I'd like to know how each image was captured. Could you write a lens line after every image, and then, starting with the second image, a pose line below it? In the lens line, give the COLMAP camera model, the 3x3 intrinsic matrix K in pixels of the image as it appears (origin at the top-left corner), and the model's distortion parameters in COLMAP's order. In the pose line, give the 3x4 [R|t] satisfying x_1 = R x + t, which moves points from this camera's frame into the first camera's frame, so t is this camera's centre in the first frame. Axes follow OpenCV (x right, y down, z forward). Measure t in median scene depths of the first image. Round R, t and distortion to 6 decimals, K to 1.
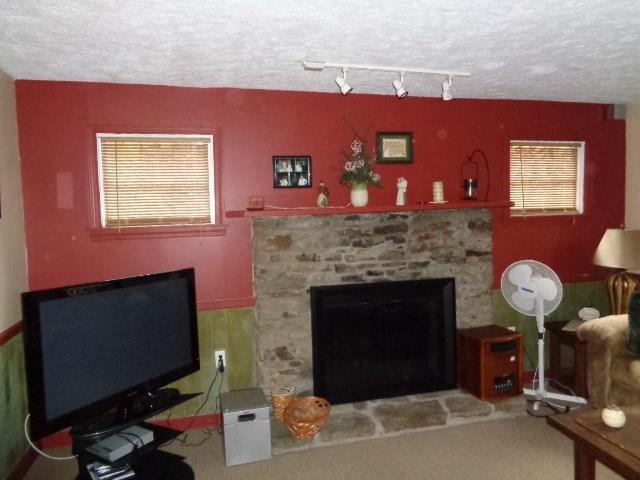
lens RADIAL K [[478.2, 0, 320.6], [0, 478.2, 240.4], [0, 0, 1]] dist [-0.004952, 0.015629]
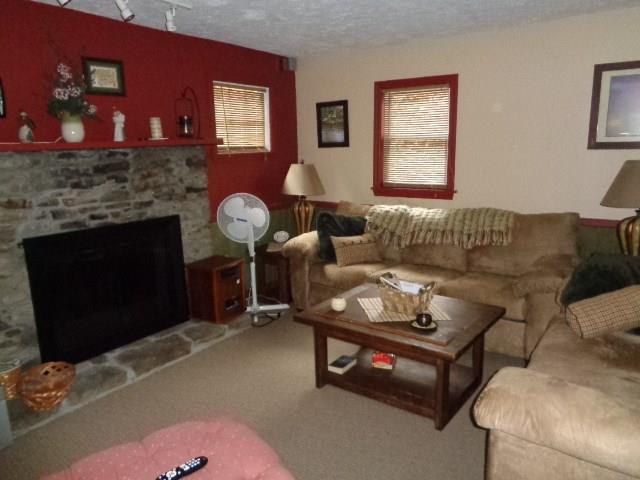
lens RADIAL K [[478.2, 0, 320.8], [0, 478.2, 239.1], [0, 0, 1]] dist [-0.004952, 0.015629]
pose [[0.764891, -0.119247, 0.633026, -0.147782], [0.048247, 0.990561, 0.128301, 0.014334], [-0.642350, -0.067595, 0.763425, 0.027216]]
